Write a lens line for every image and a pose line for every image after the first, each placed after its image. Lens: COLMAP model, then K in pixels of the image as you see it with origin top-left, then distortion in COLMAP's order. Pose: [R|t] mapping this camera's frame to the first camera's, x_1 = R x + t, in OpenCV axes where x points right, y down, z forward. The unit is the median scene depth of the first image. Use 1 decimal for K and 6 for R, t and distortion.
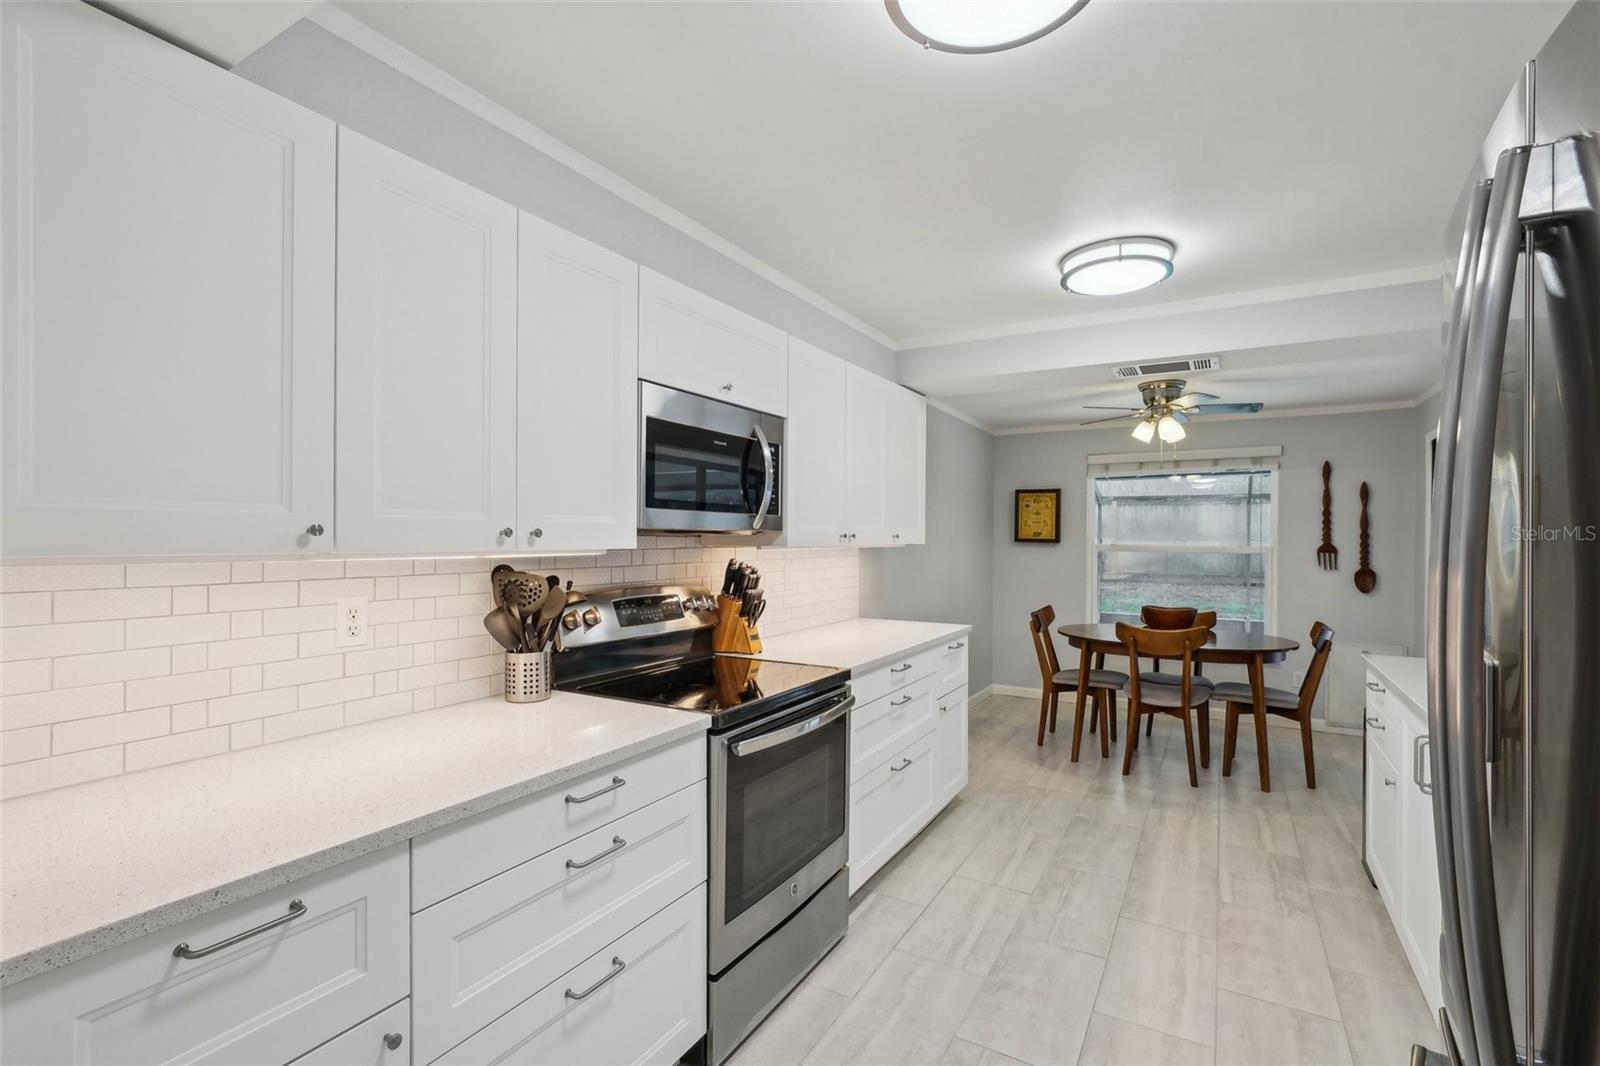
lens RADIAL K [[722.1, 0, 796.1], [0, 722.1, 536.8], [0, 0, 1]] dist [-0.001540, -0.000256]
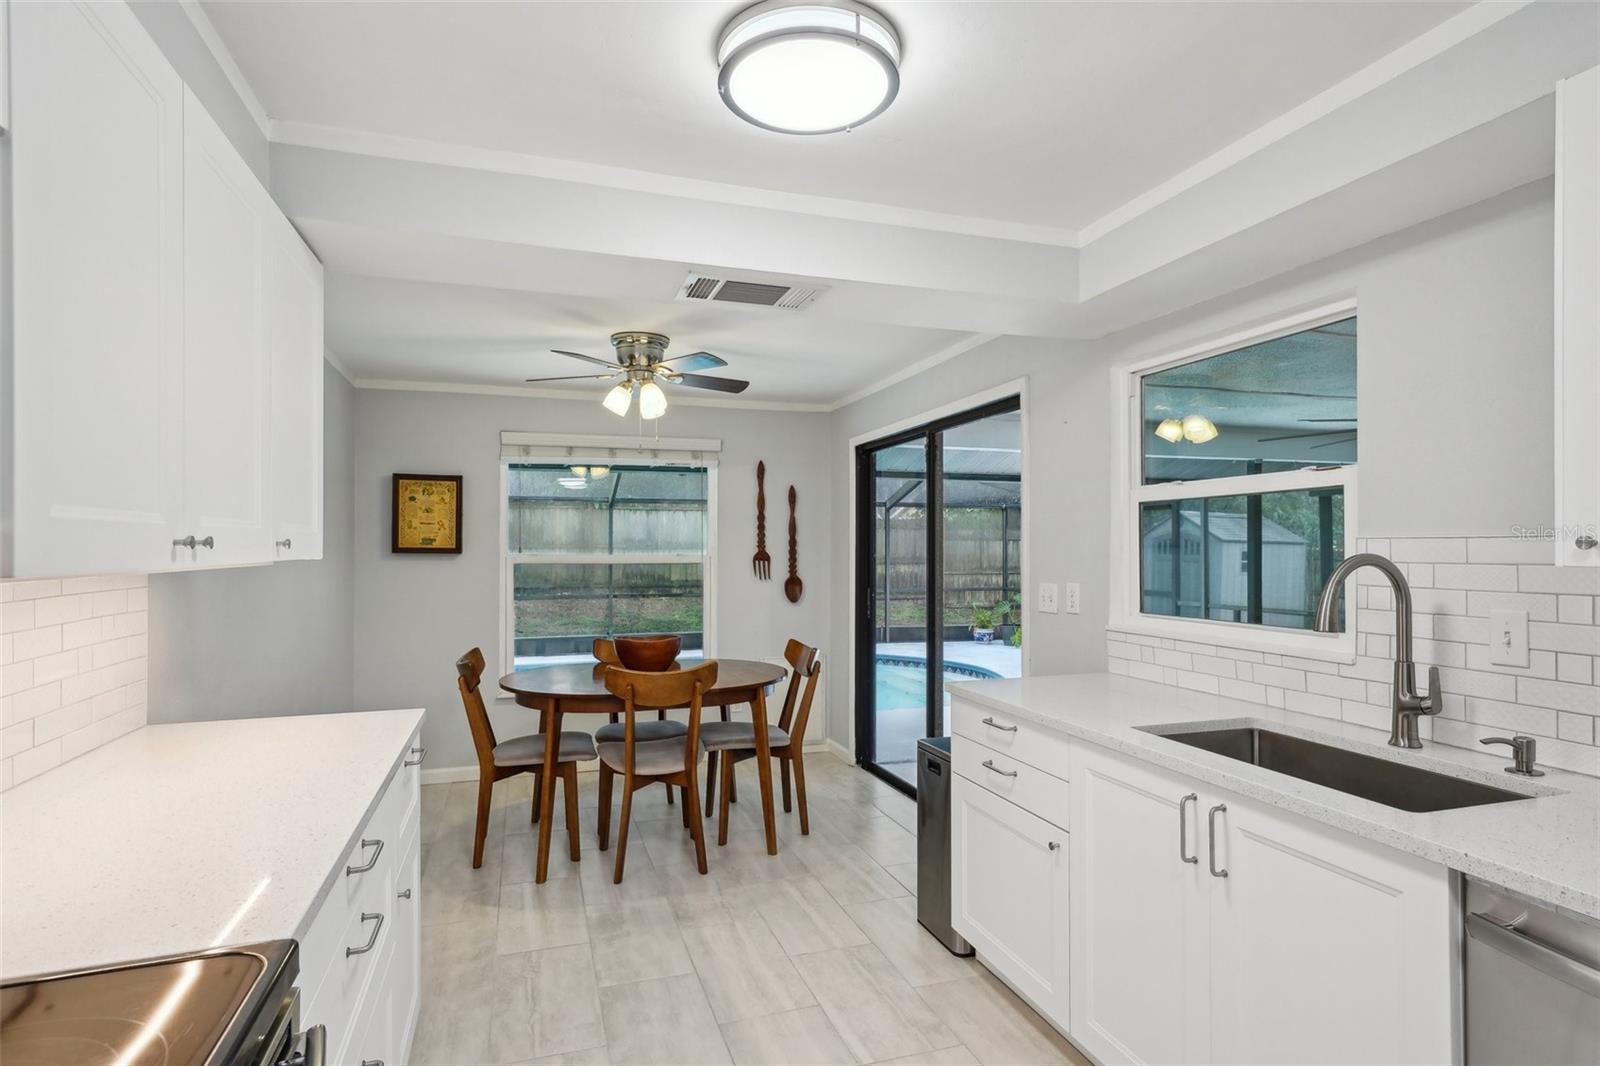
lens RADIAL K [[828.4, 0, 795.4], [0, 828.4, 545.9], [0, 0, 1]] dist [0.003008, 0.000253]
pose [[0.657749, -0.005306, 0.753218, -0.036326], [0.004933, 0.999984, 0.002737, 0.000747], [-0.753221, 0.001916, 0.657765, 0.346027]]
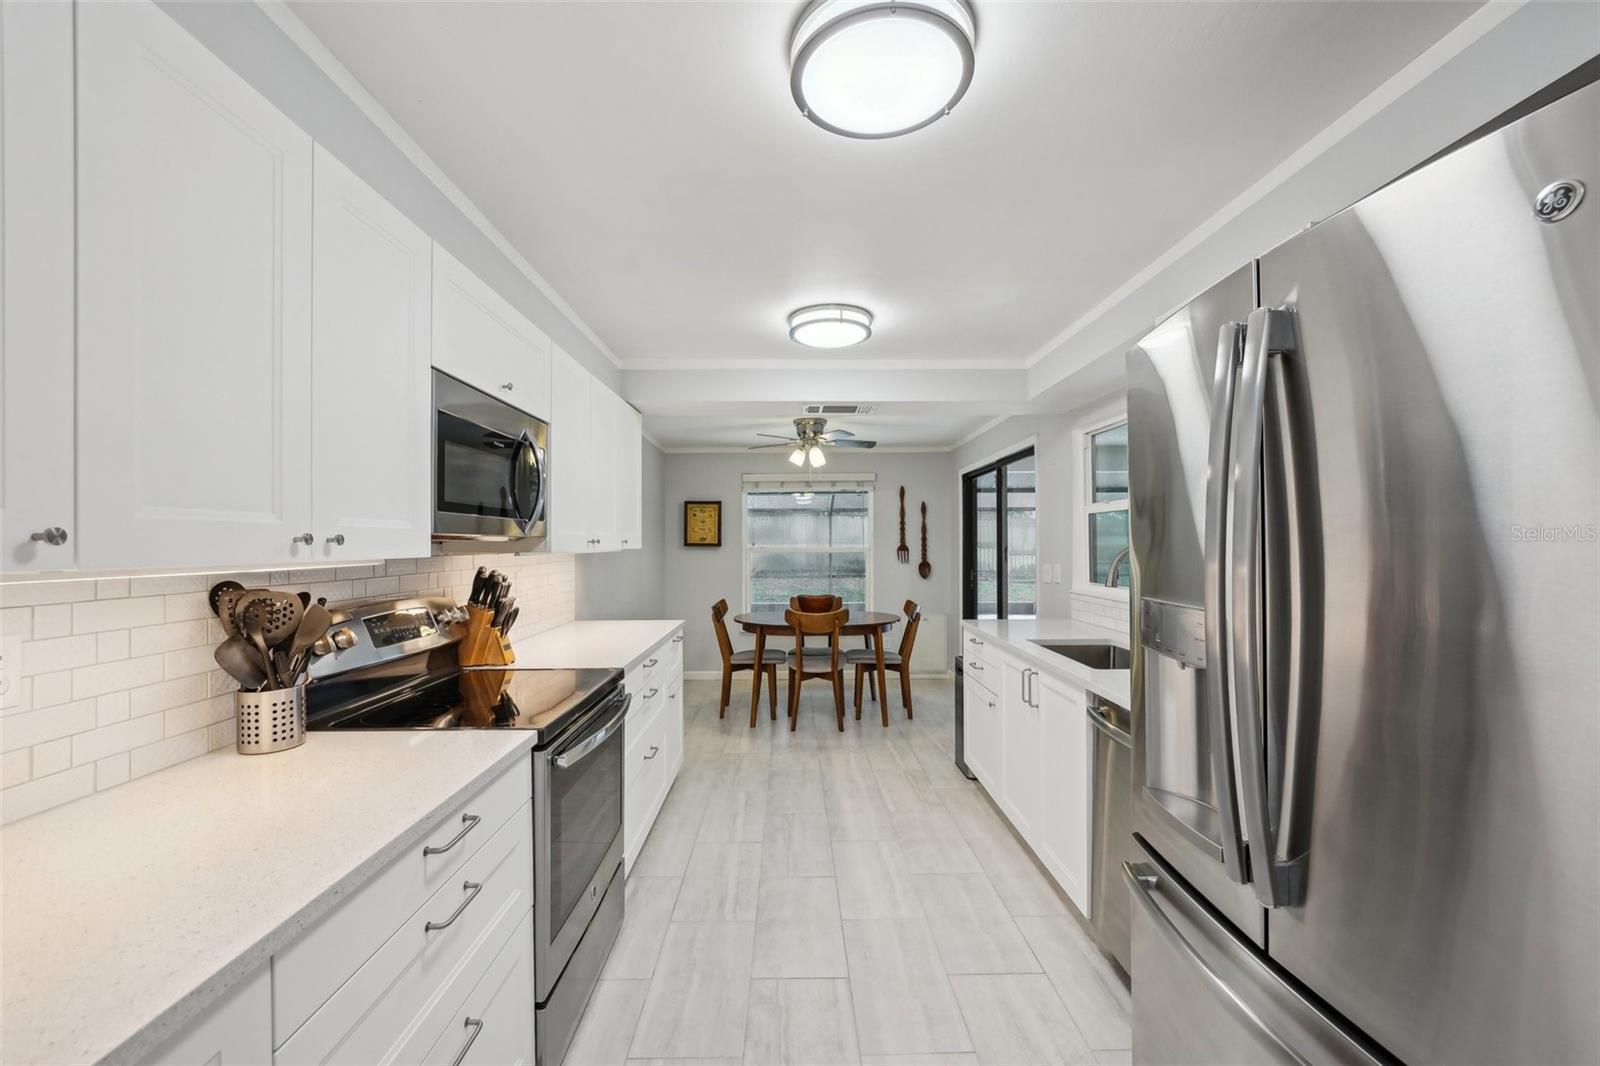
lens RADIAL K [[642.5, 0, 794.8], [0, 642.5, 537.6], [0, 0, 1]] dist [-0.010124, 0.000184]
pose [[0.856457, -0.005582, 0.516188, -0.115275], [0.009463, 0.999943, -0.004888, 0.000298], [-0.516131, 0.009071, 0.856461, 0.044115]]
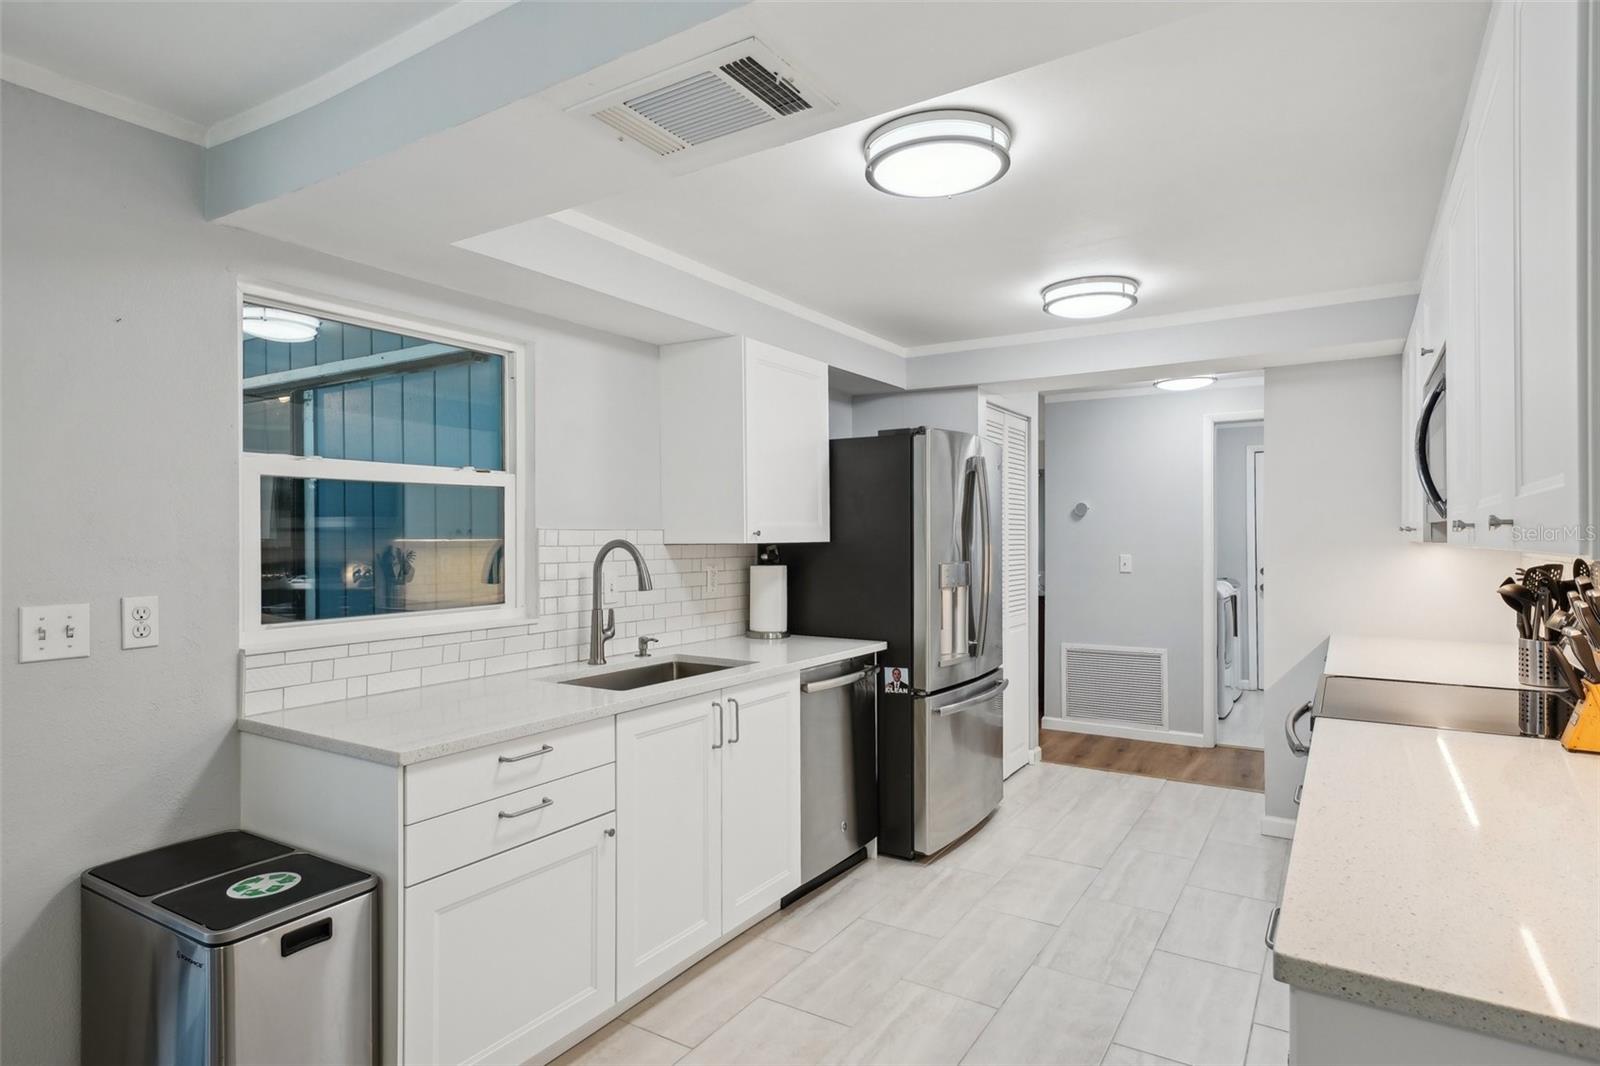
lens RADIAL K [[880.2, 0, 794.0], [0, 880.2, 527.8], [0, 0, 1]] dist [0.010862, -0.000022]
pose [[-0.999585, -0.002308, 0.028715, 0.335098], [-0.002570, 0.999956, -0.009068, 0.003907], [-0.028693, -0.009138, -0.999546, 1.133638]]
